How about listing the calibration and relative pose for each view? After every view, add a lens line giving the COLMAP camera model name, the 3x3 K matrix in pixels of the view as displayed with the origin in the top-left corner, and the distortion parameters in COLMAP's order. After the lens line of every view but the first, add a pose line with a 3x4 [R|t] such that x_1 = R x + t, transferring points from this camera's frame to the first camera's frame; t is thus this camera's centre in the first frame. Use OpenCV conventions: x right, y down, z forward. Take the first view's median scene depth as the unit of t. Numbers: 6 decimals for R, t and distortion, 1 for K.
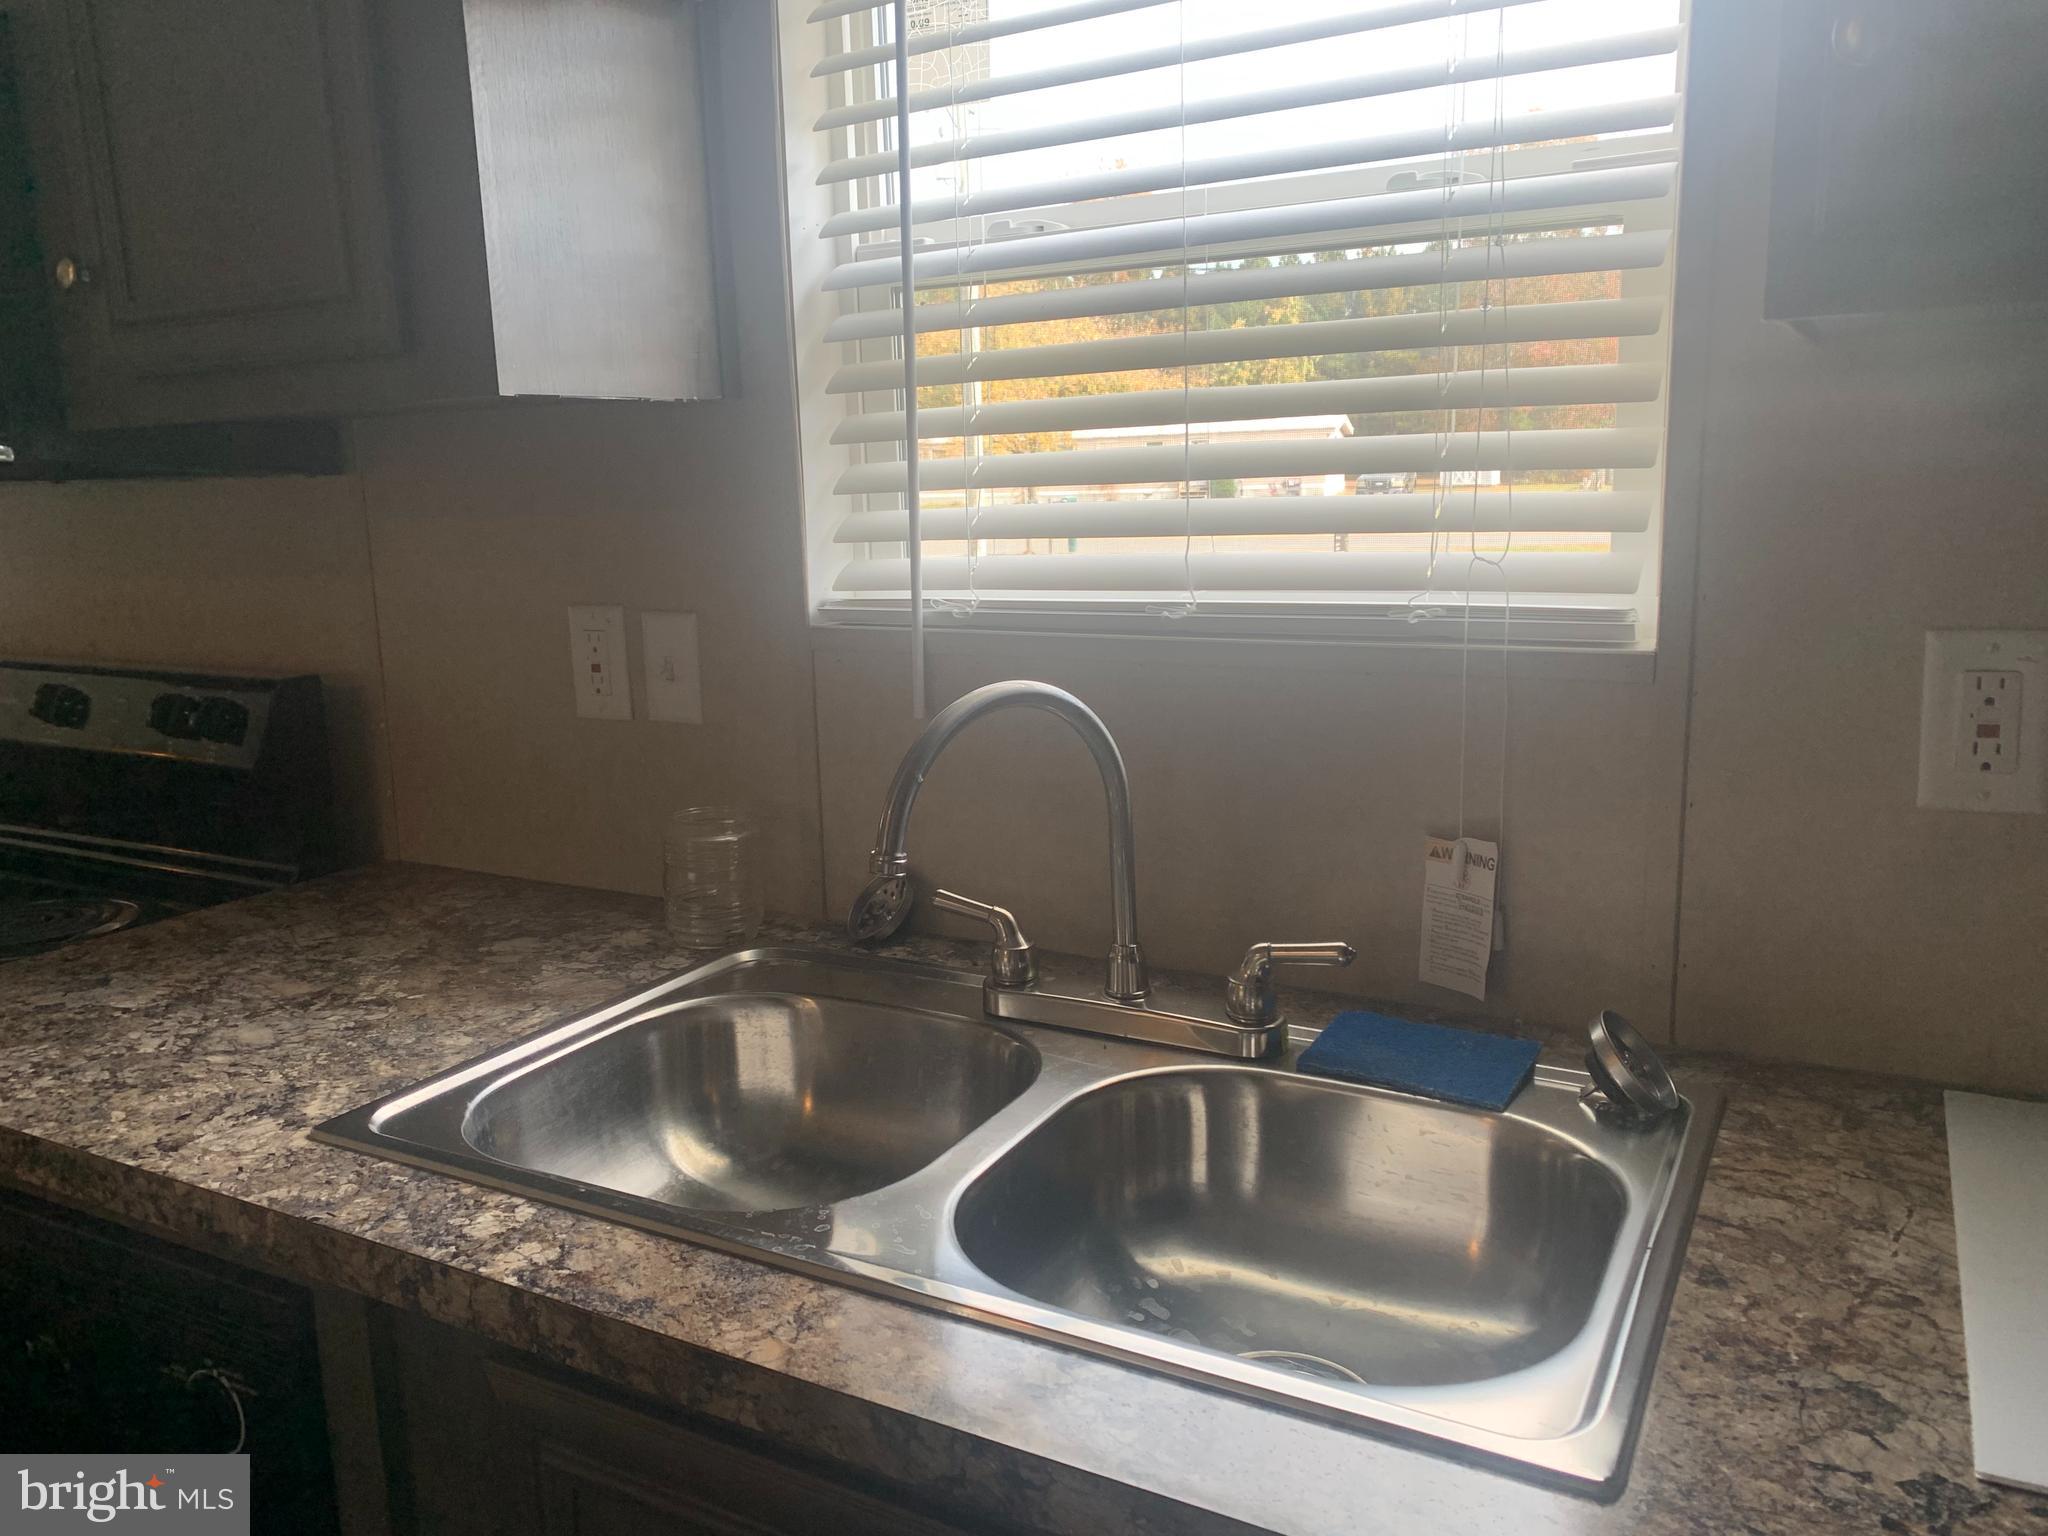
lens RADIAL K [[1548.5, 0, 1024.0], [0, 1548.5, 768.0], [0, 0, 1]] dist [0.008249, 0.007762]
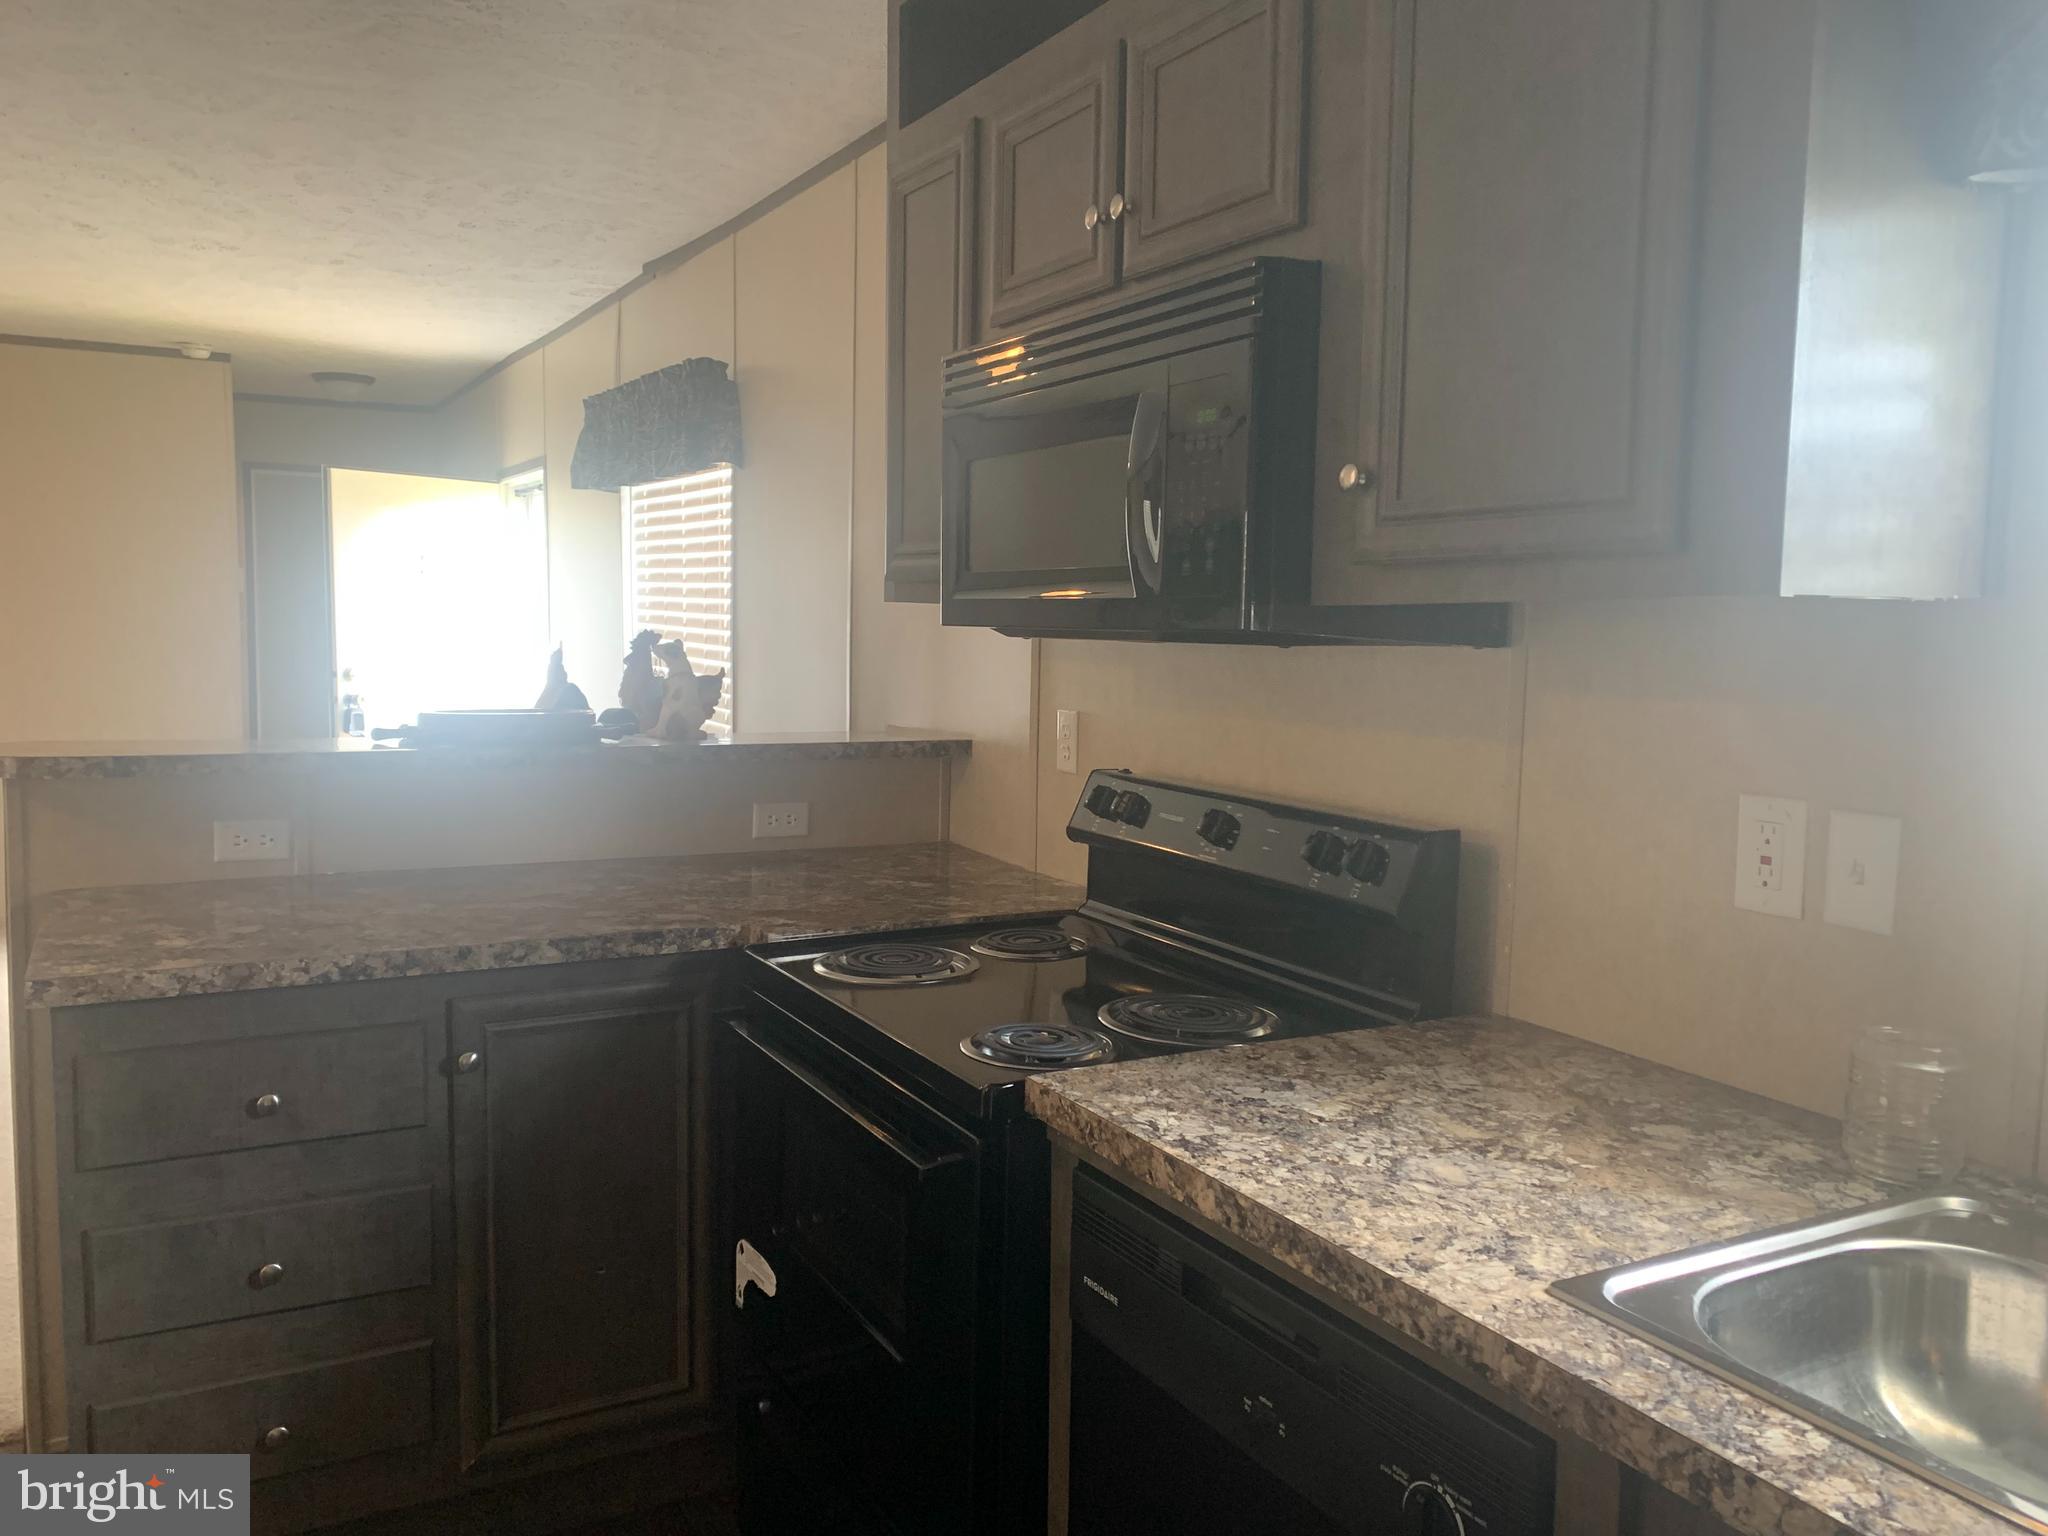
lens RADIAL K [[1557.8, 0, 993.5], [0, 1557.8, 760.3], [0, 0, 1]] dist [-0.001374, -0.007812]
pose [[0.835738, 0.091265, -0.541492, -0.204348], [-0.142433, 0.988371, -0.053246, -0.007092], [0.530335, 0.121626, 0.839018, -0.108720]]
